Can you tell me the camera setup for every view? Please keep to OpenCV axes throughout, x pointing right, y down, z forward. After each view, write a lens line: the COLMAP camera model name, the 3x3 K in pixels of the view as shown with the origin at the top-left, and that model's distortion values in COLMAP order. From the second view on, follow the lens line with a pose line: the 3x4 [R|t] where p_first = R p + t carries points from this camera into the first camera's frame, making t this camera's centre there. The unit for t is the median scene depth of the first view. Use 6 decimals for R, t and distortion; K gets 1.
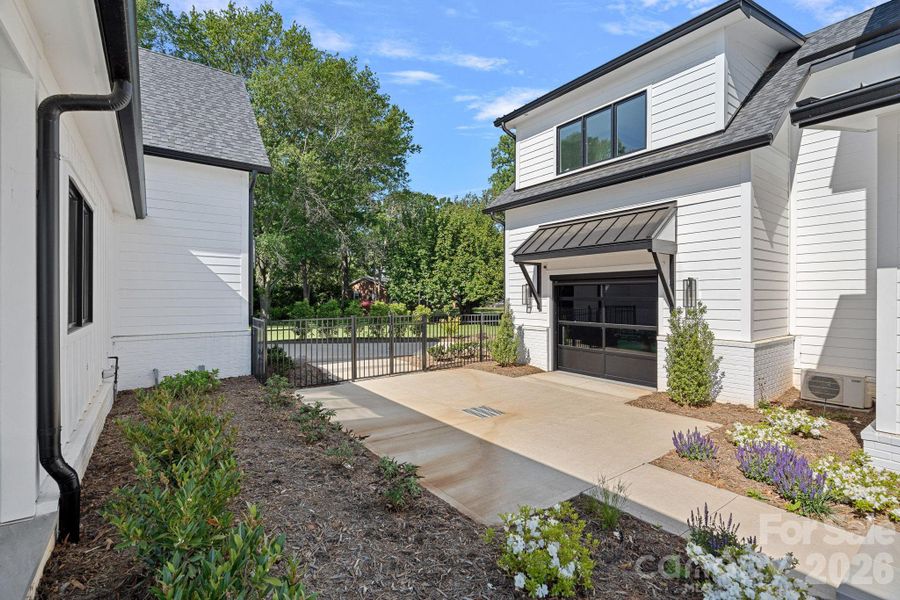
lens RADIAL K [[414.5, 0, 453.4], [0, 414.5, 299.2], [0, 0, 1]] dist [-0.003588, 0.000480]
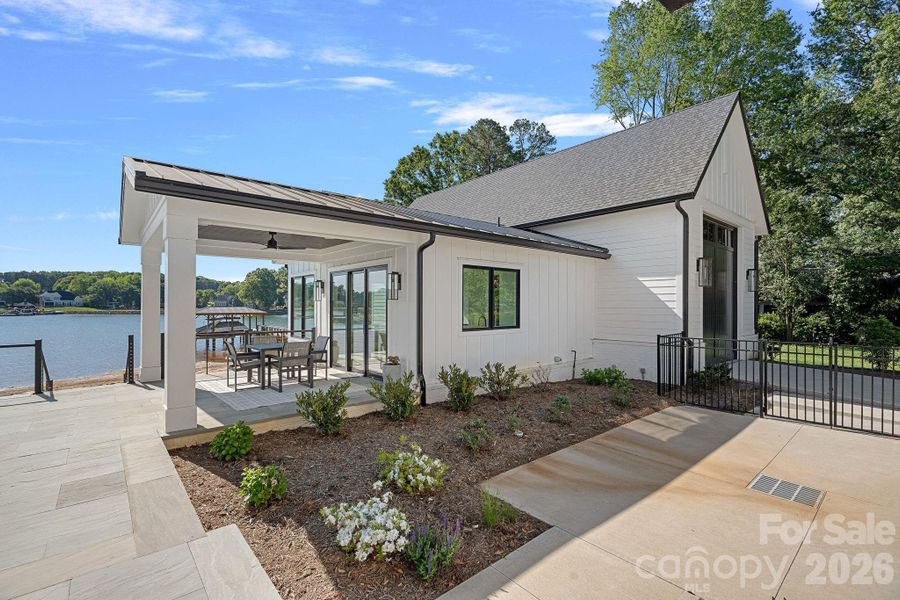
lens RADIAL K [[414.5, 0, 432.2], [0, 414.5, 303.6], [0, 0, 1]] dist [-0.003588, 0.000480]
pose [[0.042702, -0.003314, -0.999082, 0.880703], [-0.005056, 0.999981, -0.003533, -0.040375], [0.999075, 0.005202, 0.042684, 0.453334]]
